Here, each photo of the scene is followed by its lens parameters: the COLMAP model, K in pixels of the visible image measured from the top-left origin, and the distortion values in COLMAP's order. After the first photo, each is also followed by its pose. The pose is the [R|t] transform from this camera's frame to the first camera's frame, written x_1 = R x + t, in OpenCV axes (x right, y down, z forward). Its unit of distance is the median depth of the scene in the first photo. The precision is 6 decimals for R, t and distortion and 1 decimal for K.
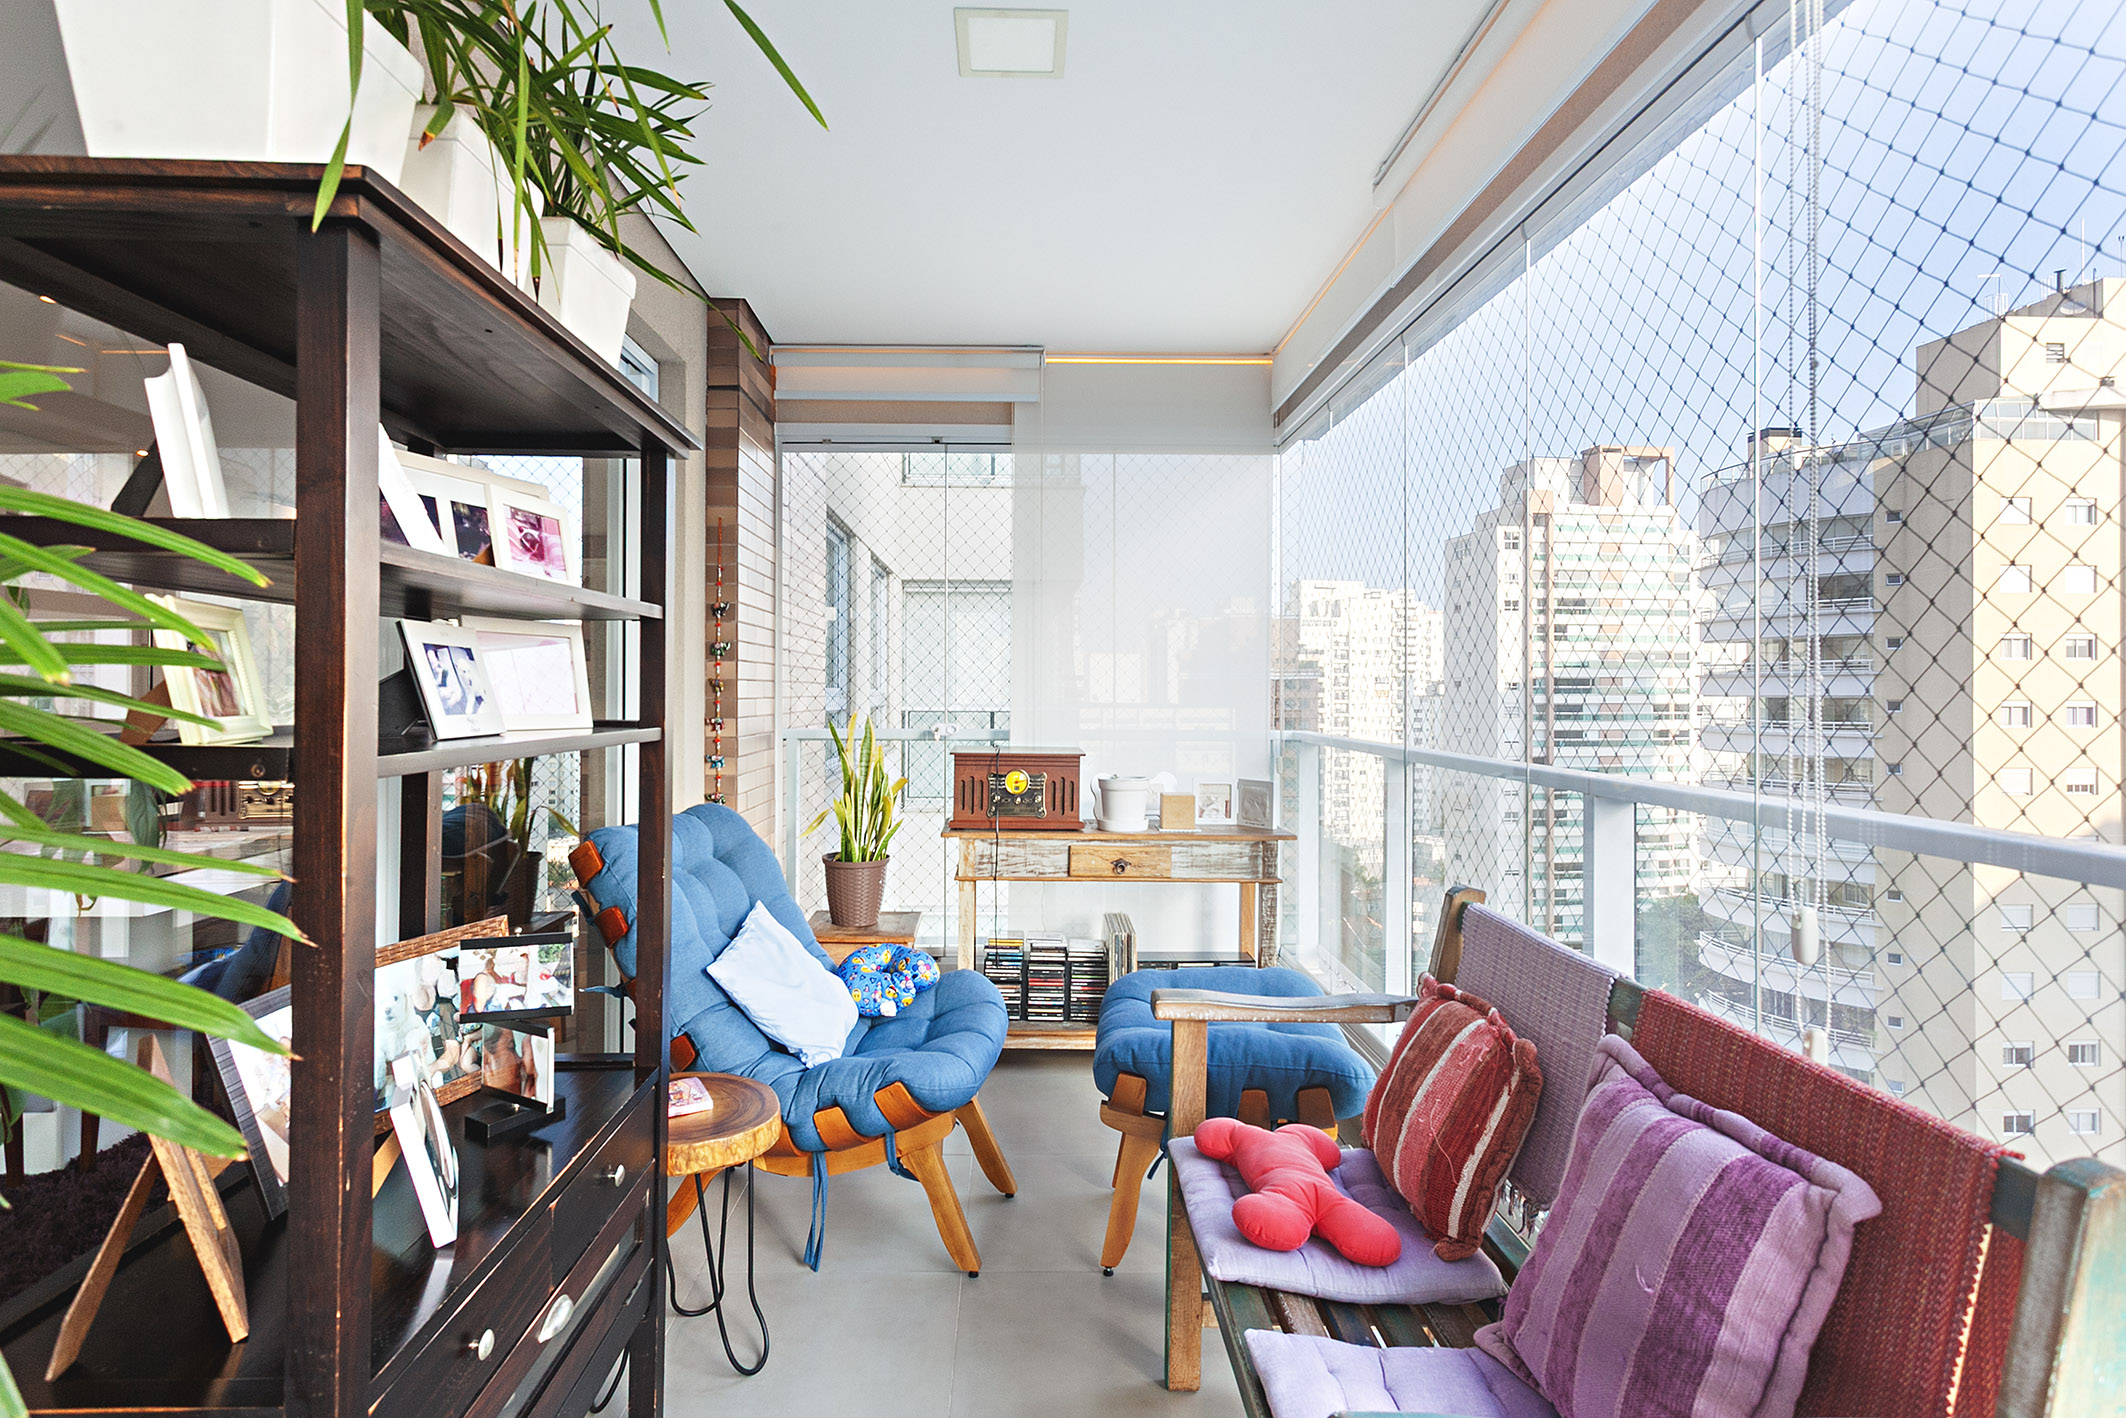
lens RADIAL K [[1049.1, 0, 1070.2], [0, 1049.1, 645.0], [0, 0, 1]] dist [-0.001101, -0.000183]
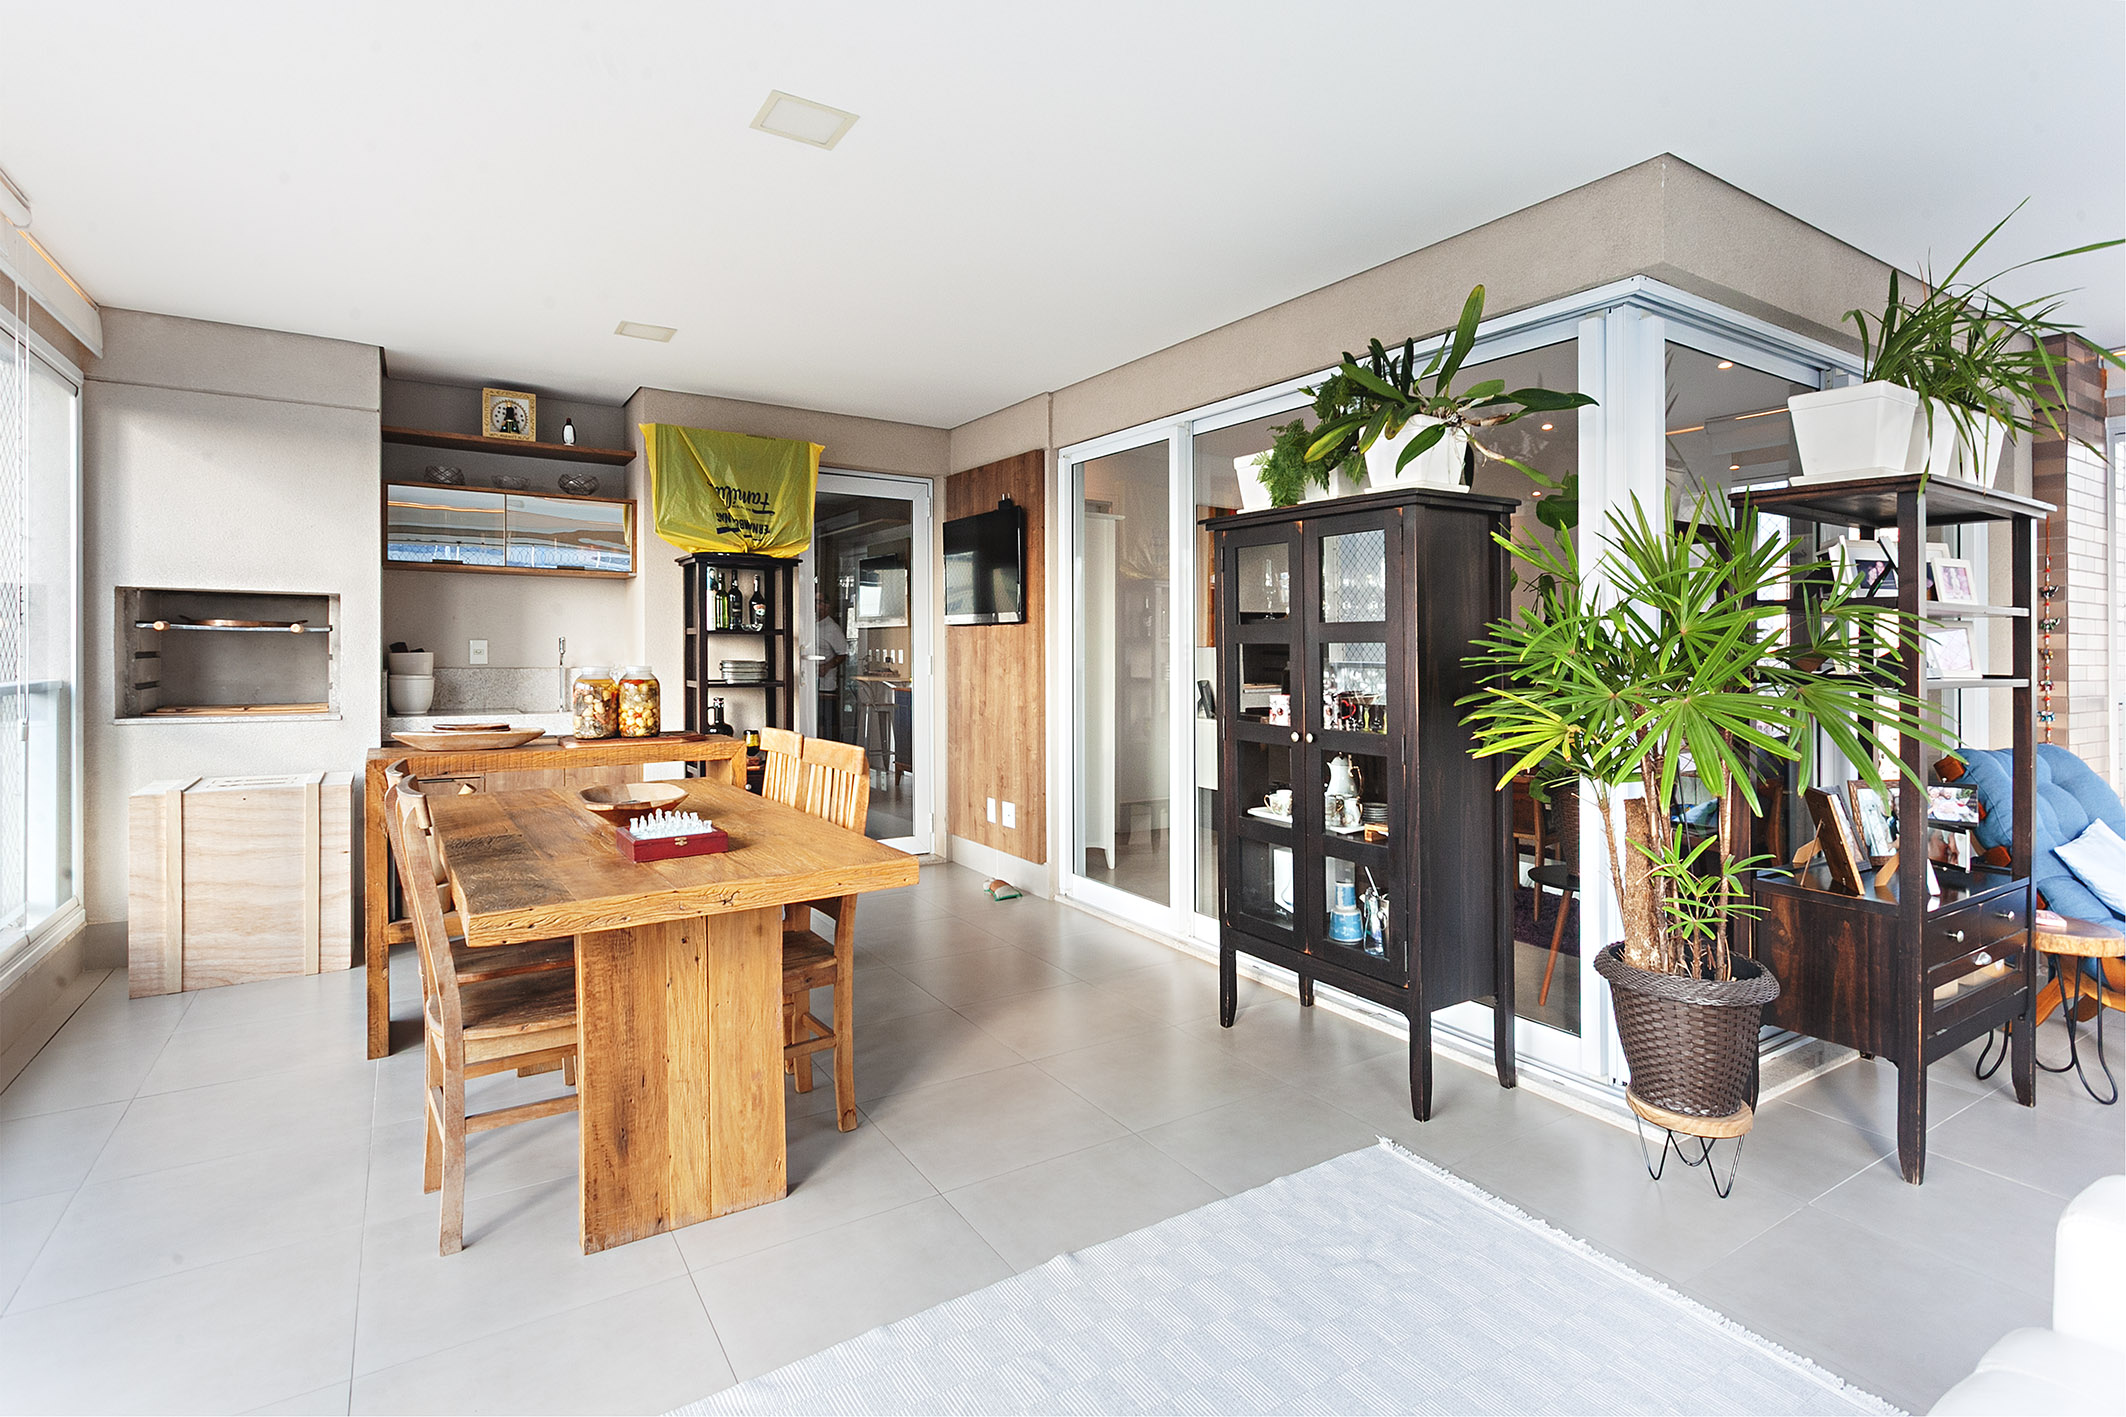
lens RADIAL K [[1049.1, 0, 1070.2], [0, 1049.1, 644.5], [0, 0, 1]] dist [-0.001101, -0.000183]
pose [[0.500123, 0.000135, -0.865954, 0.206451], [0.029181, 0.999429, 0.017009, -0.036265], [0.865462, -0.033776, 0.499834, -0.807572]]
